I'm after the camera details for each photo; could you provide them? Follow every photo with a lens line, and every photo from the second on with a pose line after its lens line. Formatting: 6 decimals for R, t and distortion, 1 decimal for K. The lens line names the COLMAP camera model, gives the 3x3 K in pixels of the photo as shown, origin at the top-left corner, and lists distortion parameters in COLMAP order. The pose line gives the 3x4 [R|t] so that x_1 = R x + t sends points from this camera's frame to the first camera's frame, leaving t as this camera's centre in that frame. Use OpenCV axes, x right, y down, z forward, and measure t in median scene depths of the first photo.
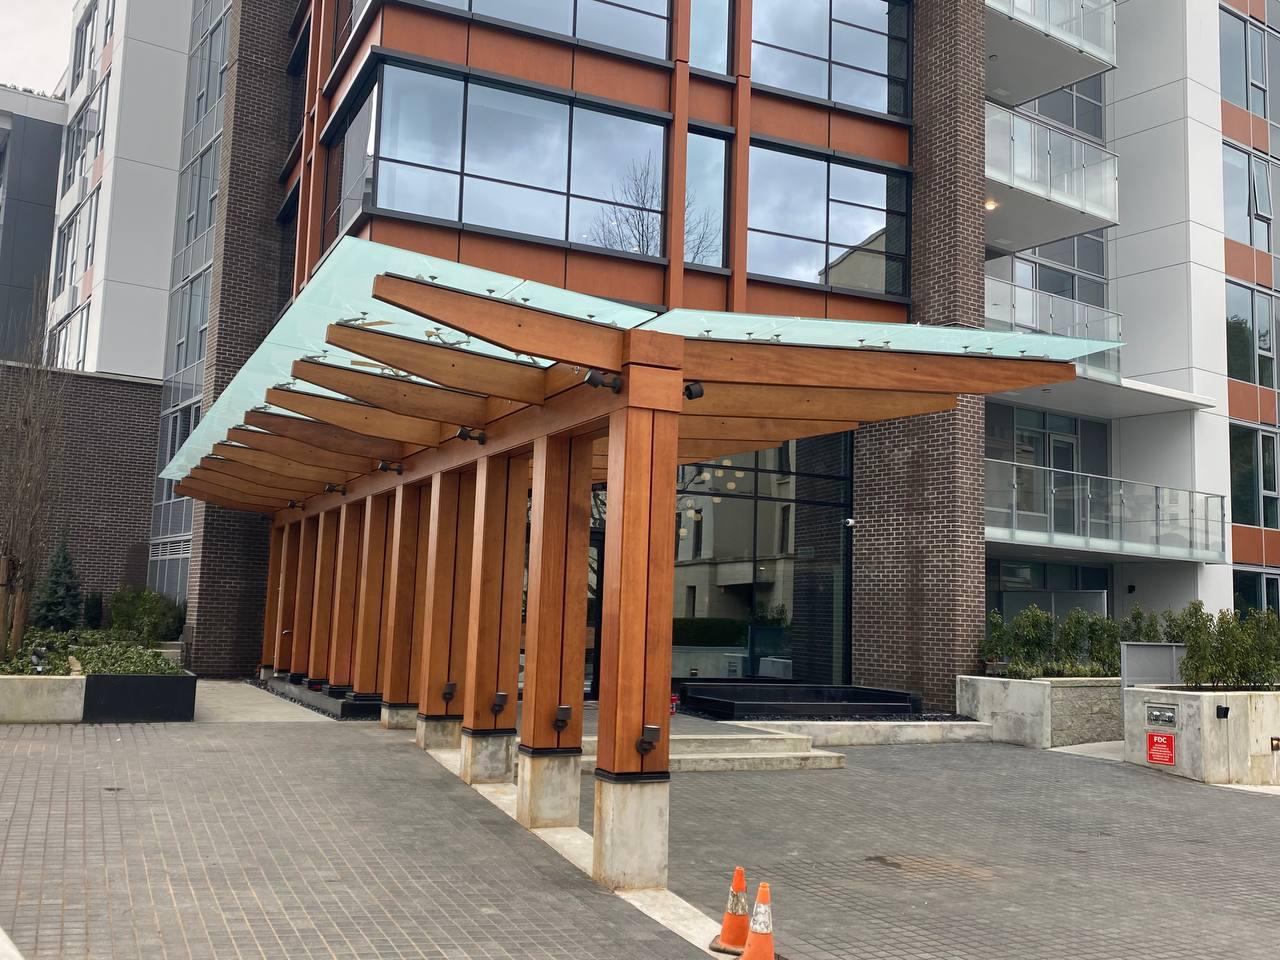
lens RADIAL K [[1244.2, 0, 639.8], [0, 1244.2, 481.6], [0, 0, 1]] dist [-0.005227, 0.000000]
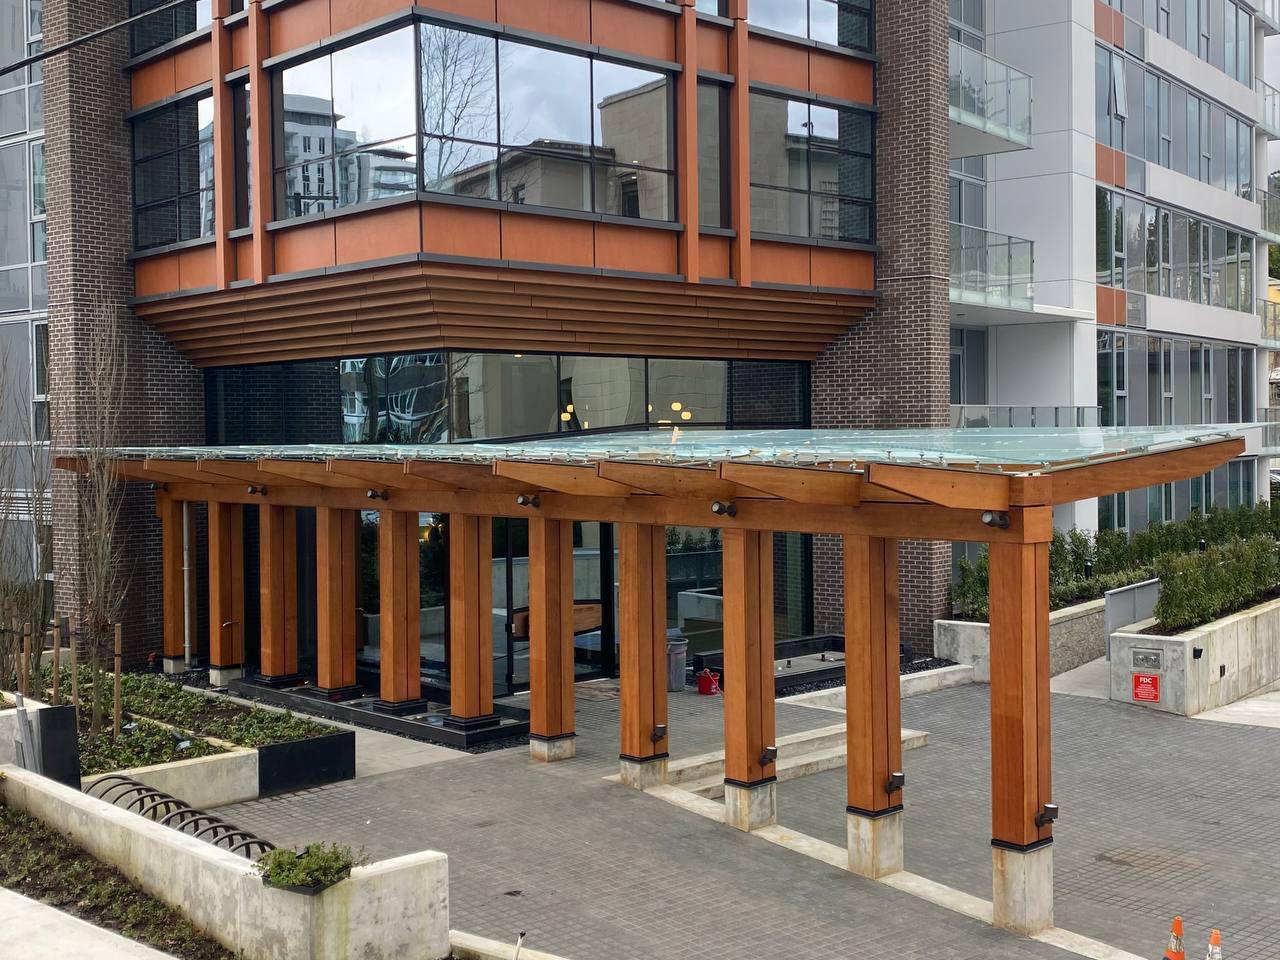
lens RADIAL K [[1512.9, 0, 640.6], [0, 1512.9, 475.8], [0, 0, 1]] dist [0.025663, 0.000000]
pose [[0.951184, -0.054138, 0.303839, -0.380821], [0.008798, 0.988850, 0.148652, -0.164986], [-0.308499, -0.138722, 0.941055, -0.114819]]
